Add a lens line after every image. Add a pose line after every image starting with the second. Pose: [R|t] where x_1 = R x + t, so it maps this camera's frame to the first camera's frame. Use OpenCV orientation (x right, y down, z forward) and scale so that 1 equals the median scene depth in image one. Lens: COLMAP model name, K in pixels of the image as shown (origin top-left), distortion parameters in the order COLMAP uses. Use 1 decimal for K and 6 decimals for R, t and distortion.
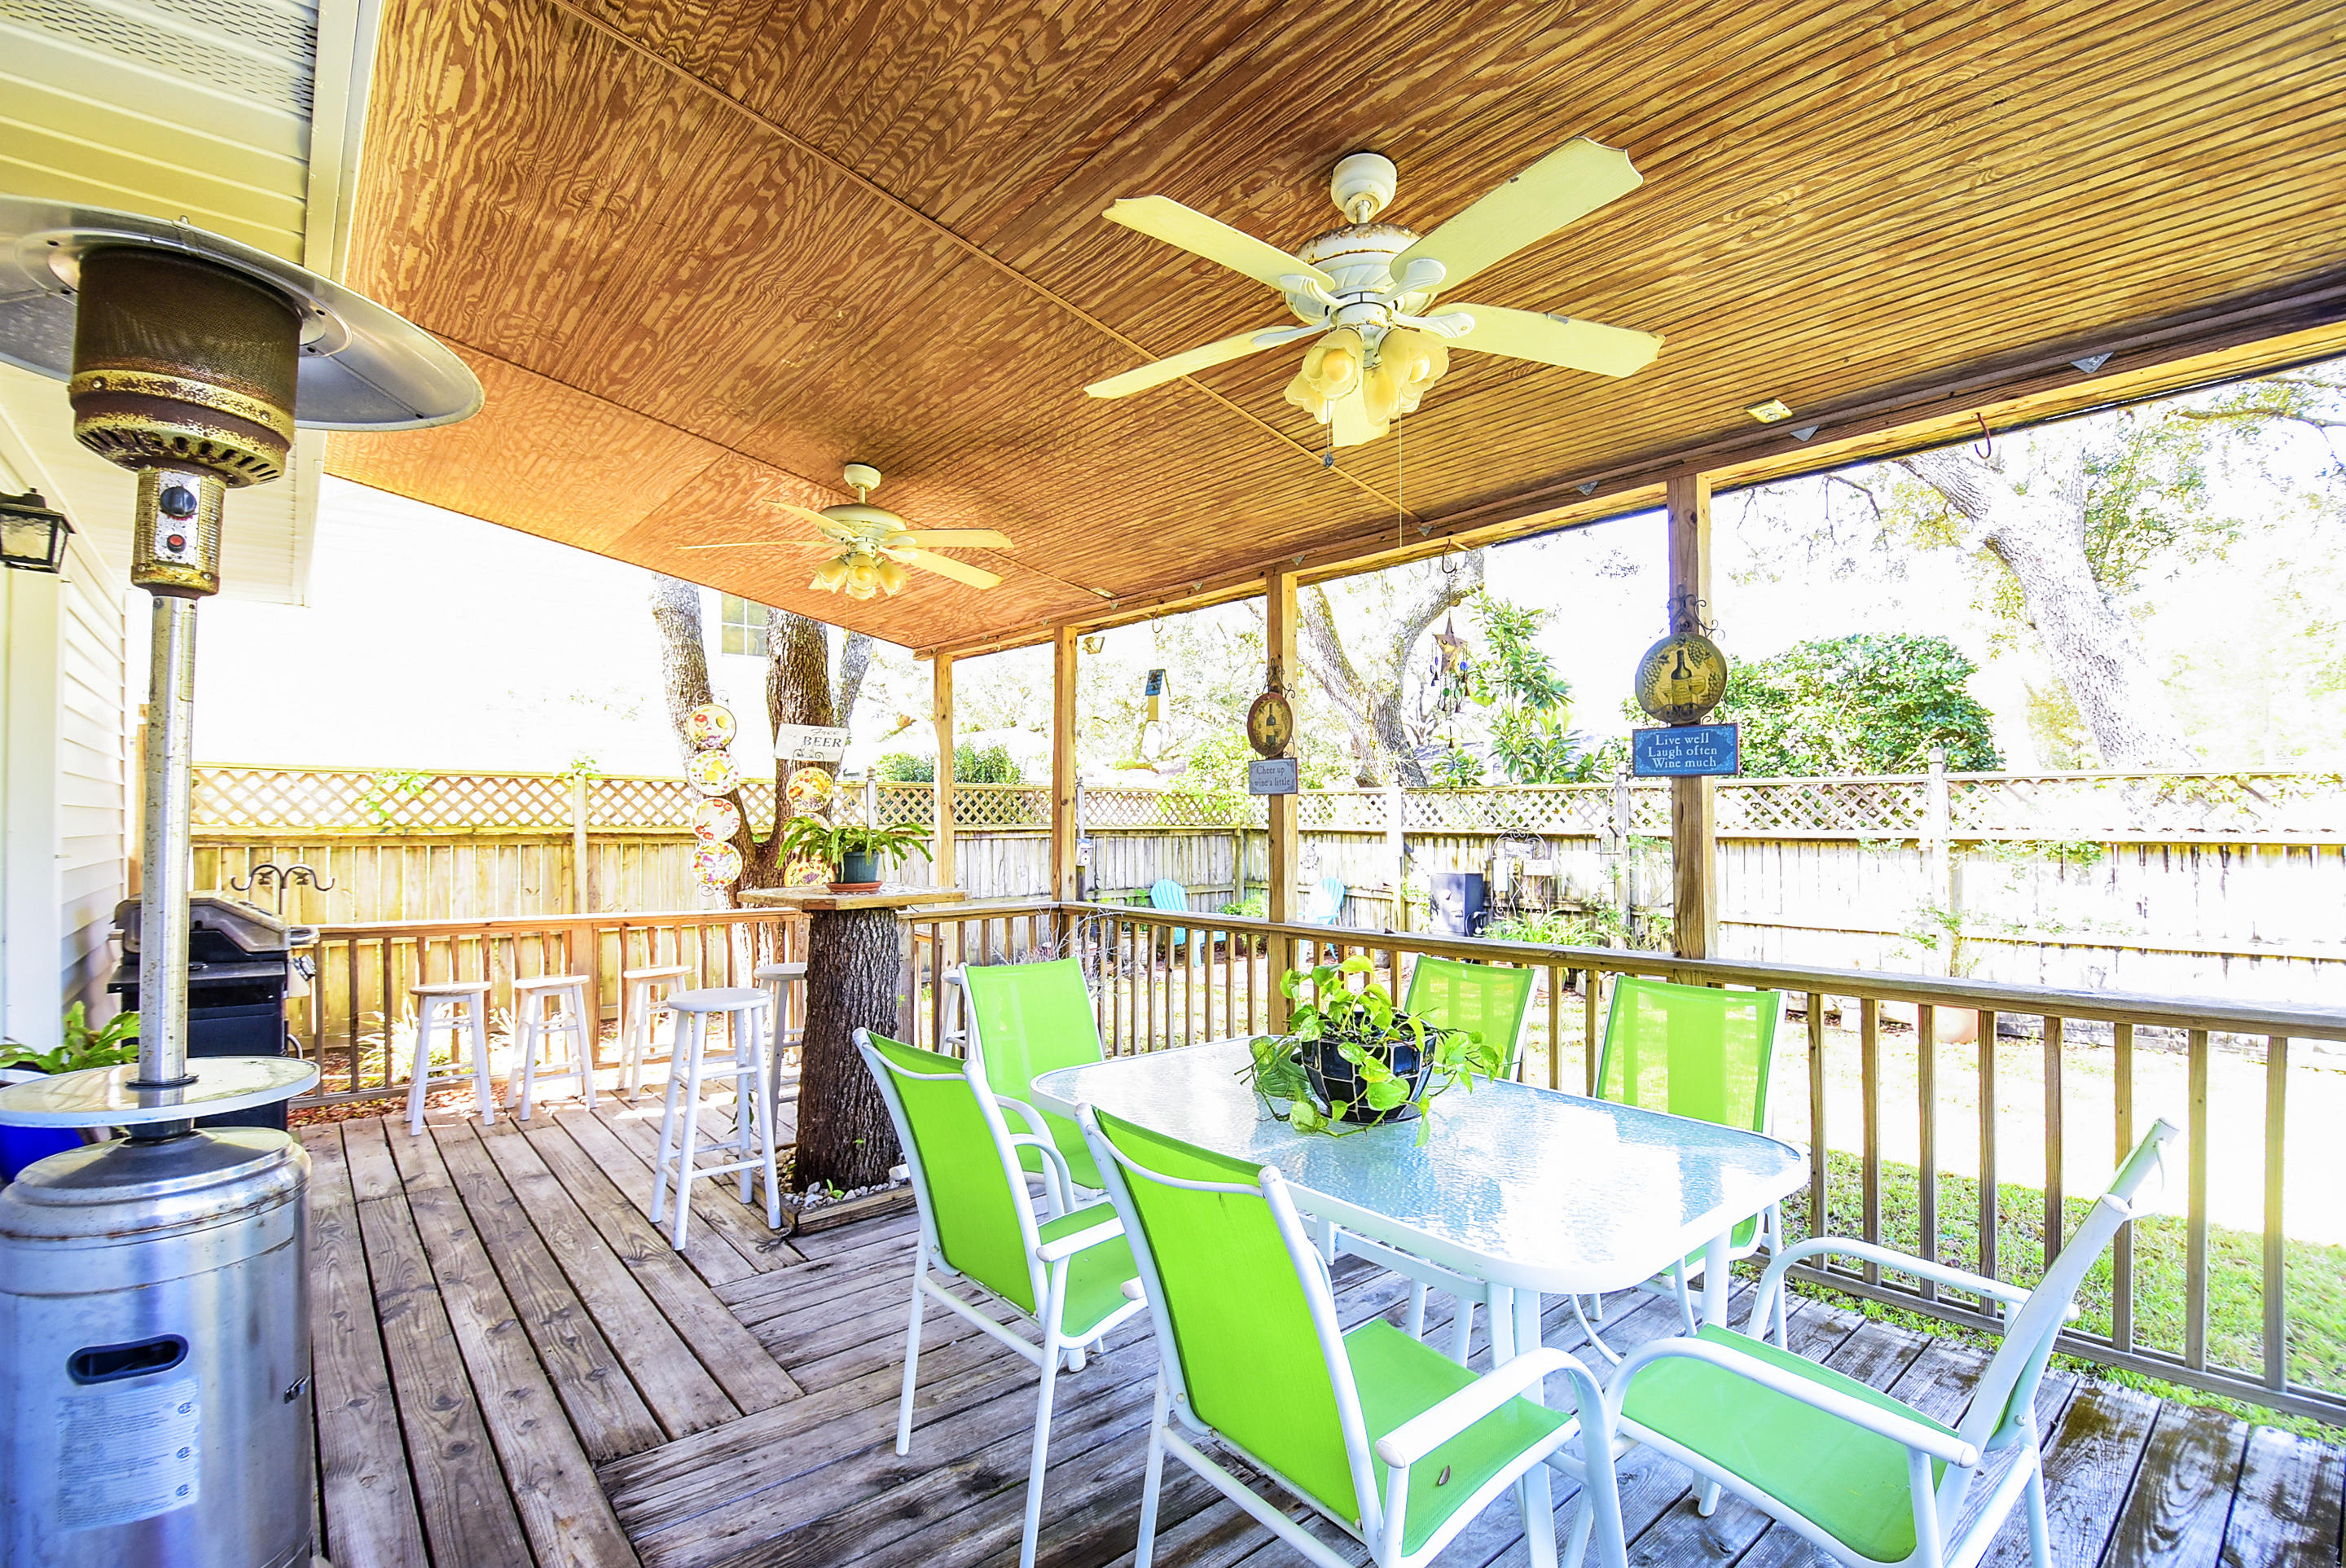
lens RADIAL K [[1044.6, 0, 1163.7], [0, 1044.6, 803.8], [0, 0, 1]] dist [0.017754, -0.020414]
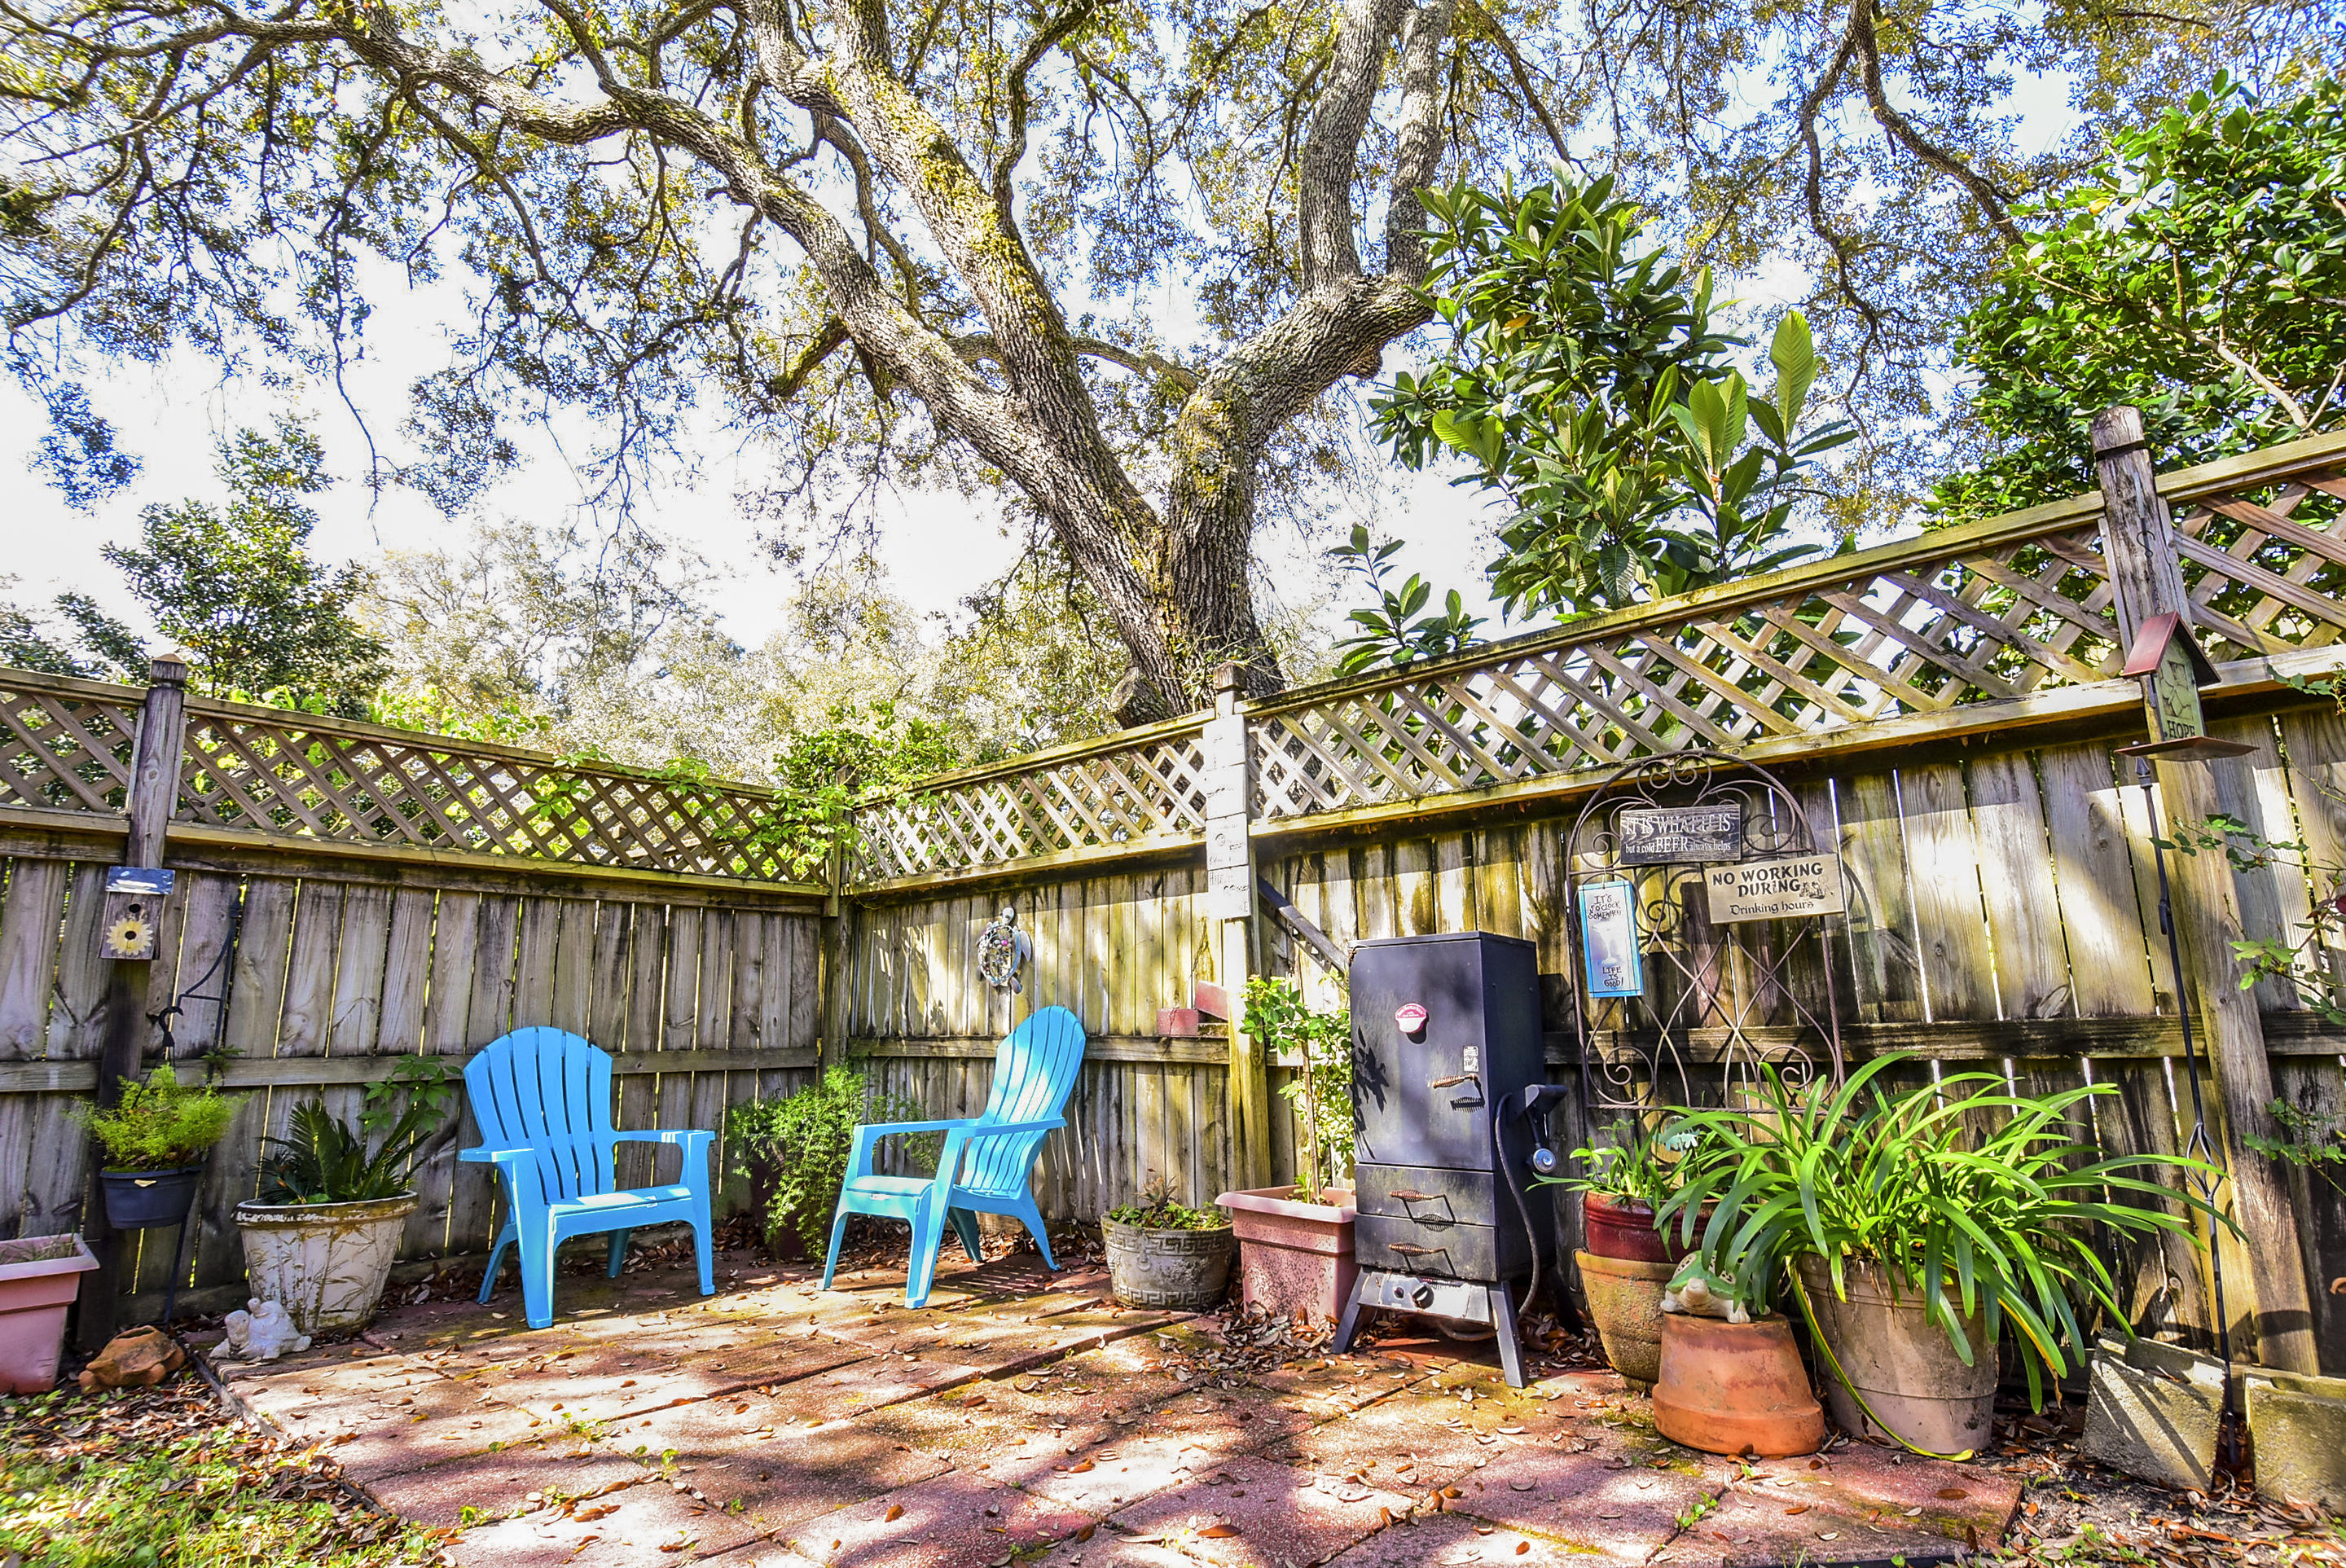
lens RADIAL K [[1171.8, 0, 1173.0], [0, 1171.8, 784.0], [0, 0, 1]] dist [-0.002178, -0.000140]
pose [[0.991333, 0.008329, 0.131107, 0.159725], [0.017755, 0.980338, -0.196527, 0.079548], [-0.130166, 0.197151, 0.971693, 0.664637]]
